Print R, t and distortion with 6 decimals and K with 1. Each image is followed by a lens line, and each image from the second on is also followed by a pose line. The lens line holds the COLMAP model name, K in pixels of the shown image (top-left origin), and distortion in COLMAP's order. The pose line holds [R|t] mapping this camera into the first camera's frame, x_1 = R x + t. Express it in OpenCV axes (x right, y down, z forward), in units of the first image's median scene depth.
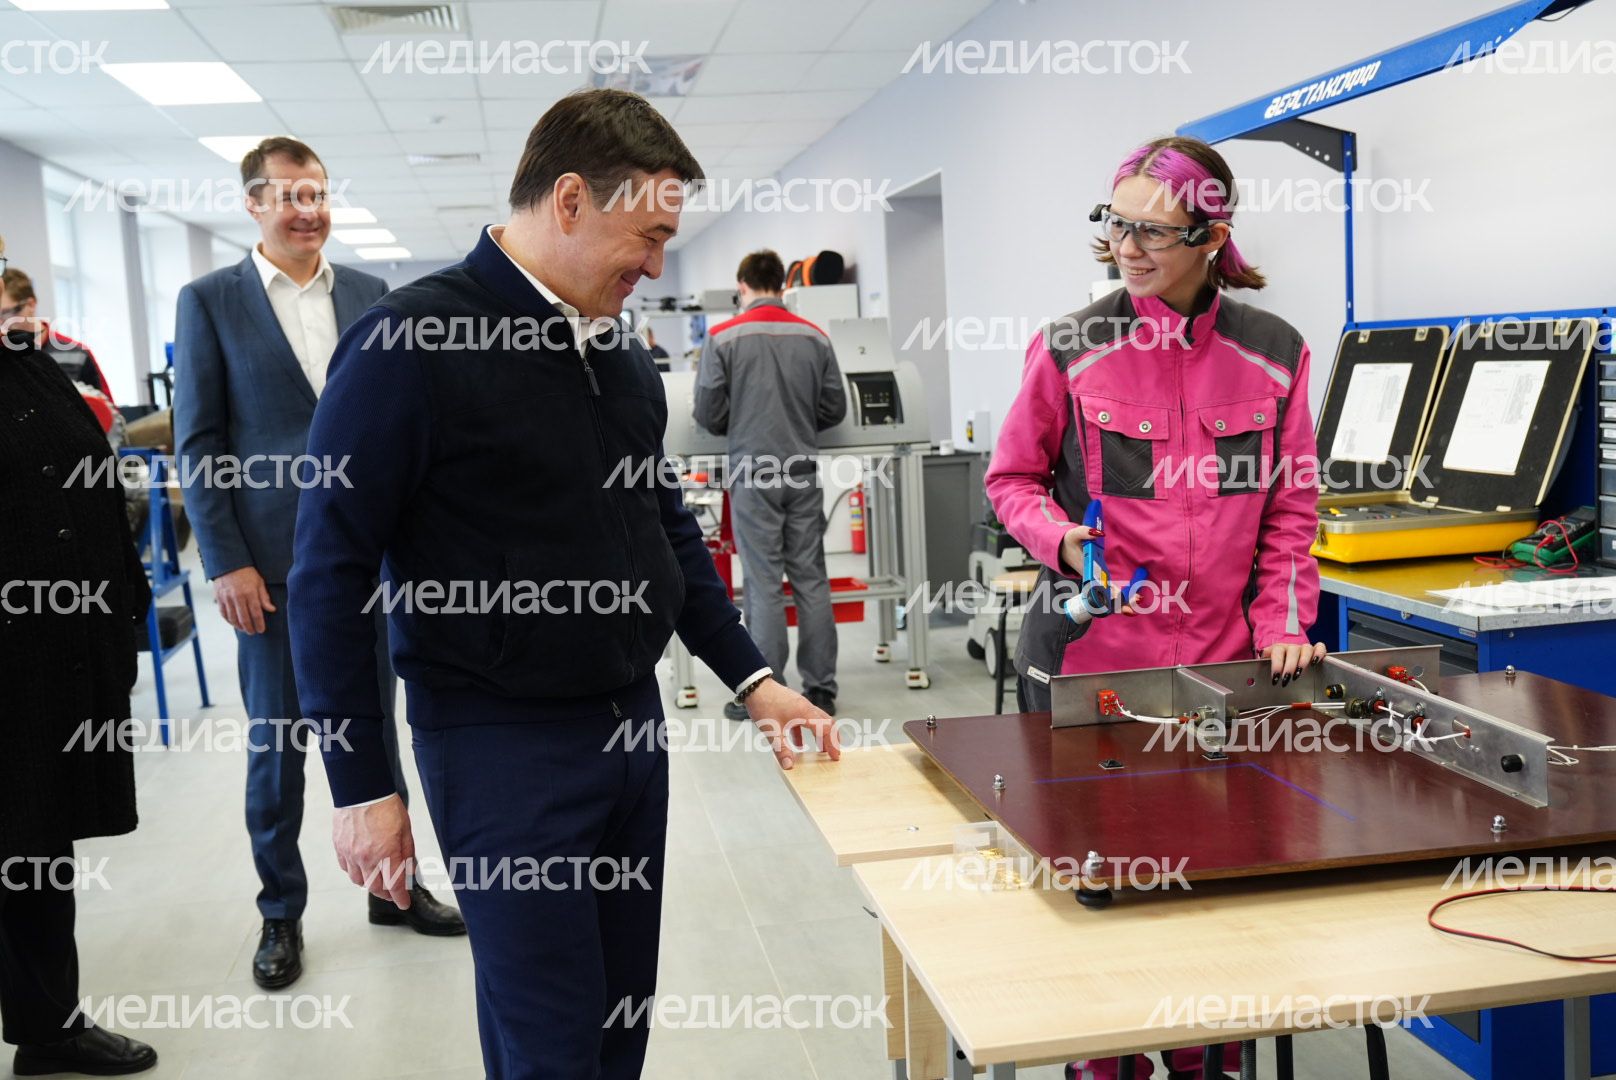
lens RADIAL K [[1567.7, 0, 804.5], [0, 1567.7, 524.7], [0, 0, 1]] dist [0.052614, 0.000000]
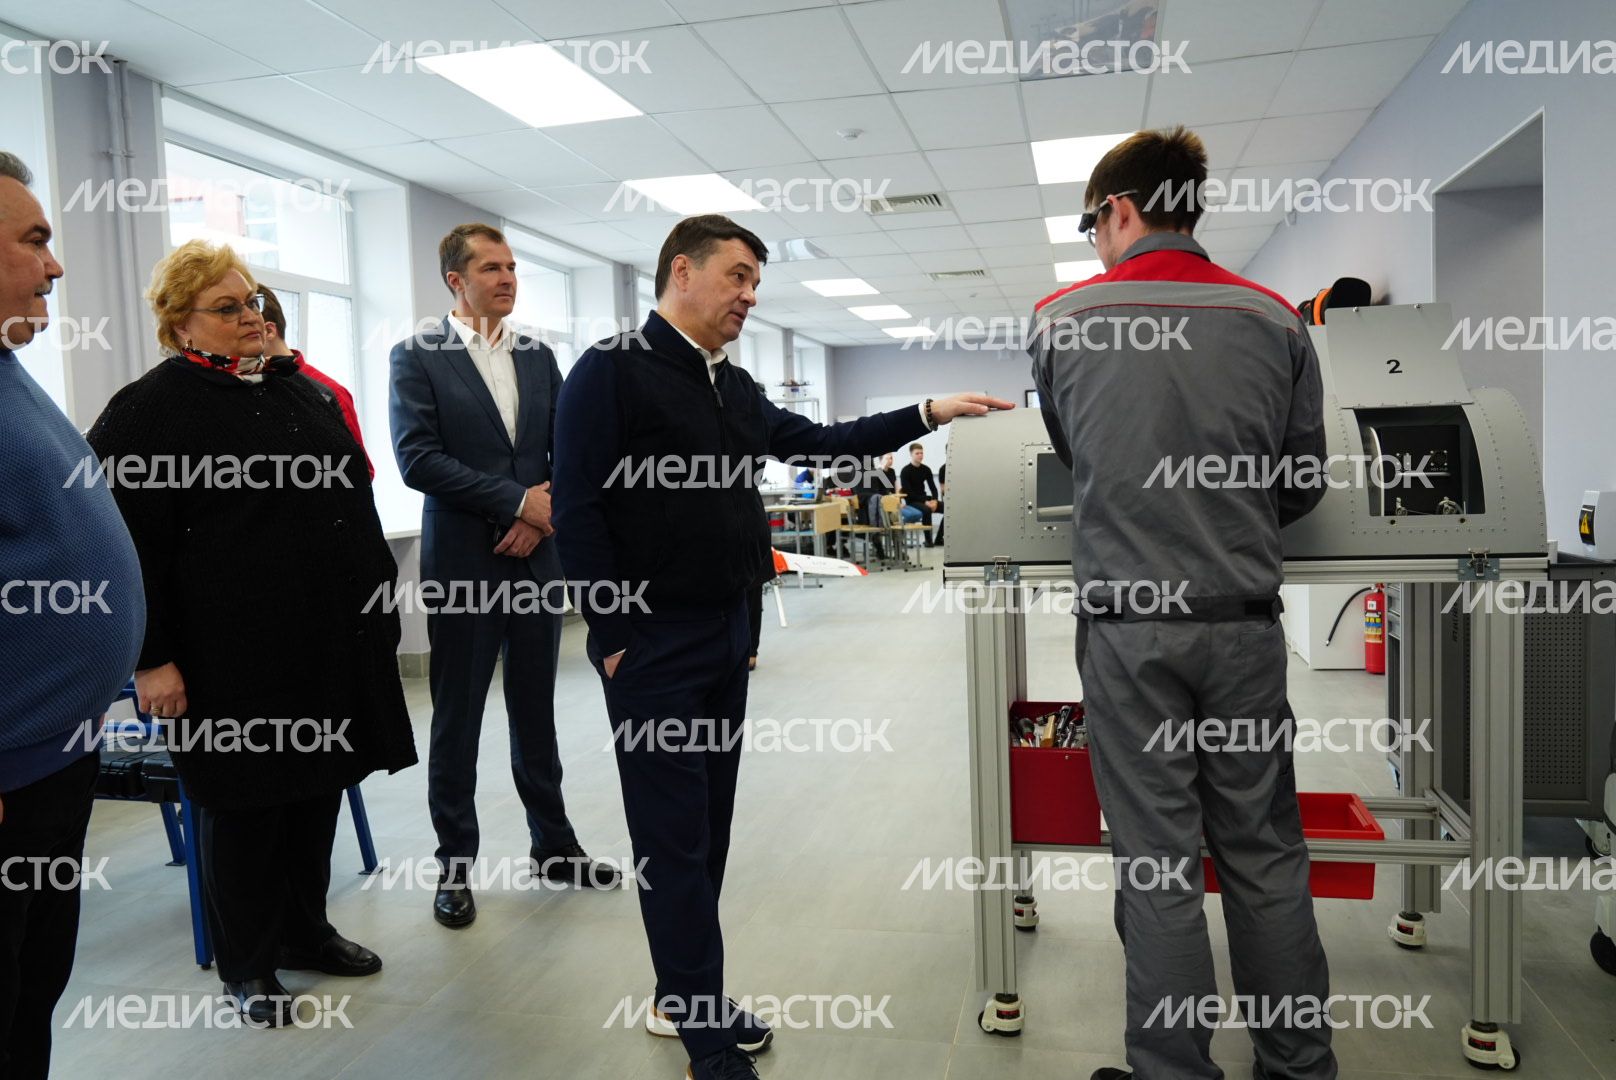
lens RADIAL K [[1297.2, 0, 803.0], [0, 1297.2, 512.6], [0, 0, 1]] dist [0.002431, 0.004337]
pose [[0.925573, 0.043557, -0.376056, 0.032618], [-0.058549, 0.997877, -0.028525, -0.066952], [0.374015, 0.048419, 0.926158, 0.890752]]
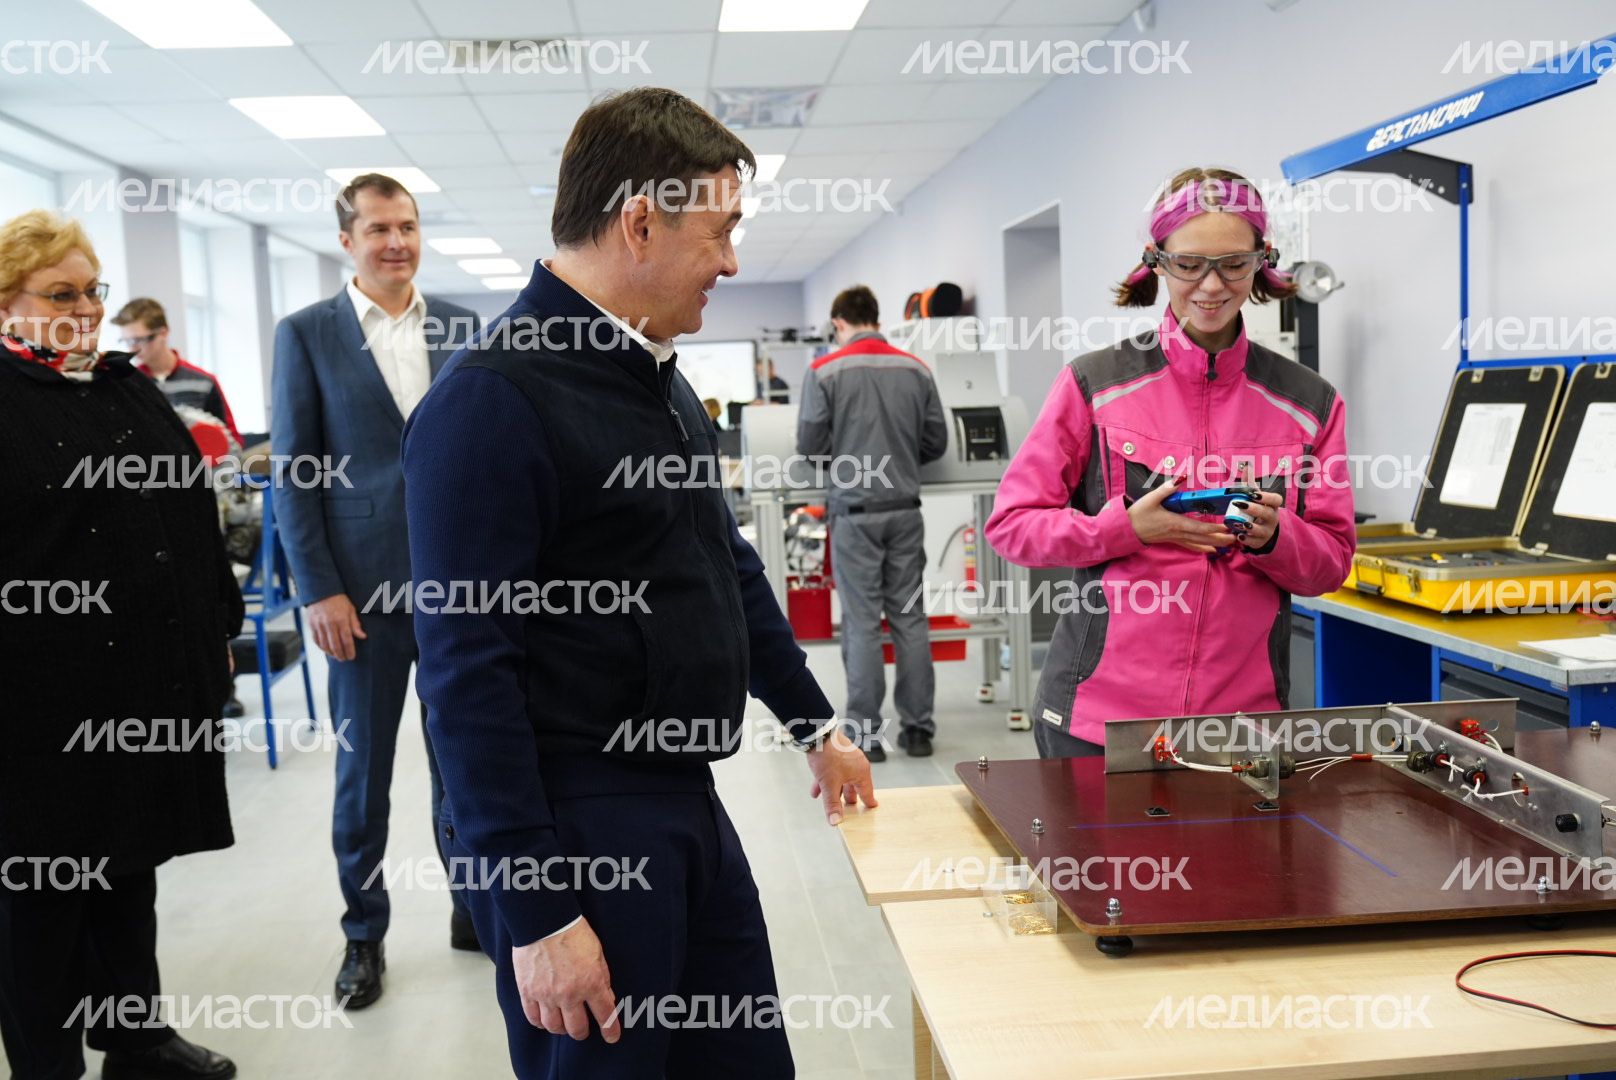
lens RADIAL K [[1594.7, 0, 811.4], [0, 1594.7, 552.5], [0, 0, 1]] dist [0.057562, 0.000000]
pose [[0.996922, 0.016480, -0.076649, 0.028106], [-0.016787, 0.999853, -0.003366, -0.001586], [0.076583, 0.004642, 0.997052, -0.009008]]
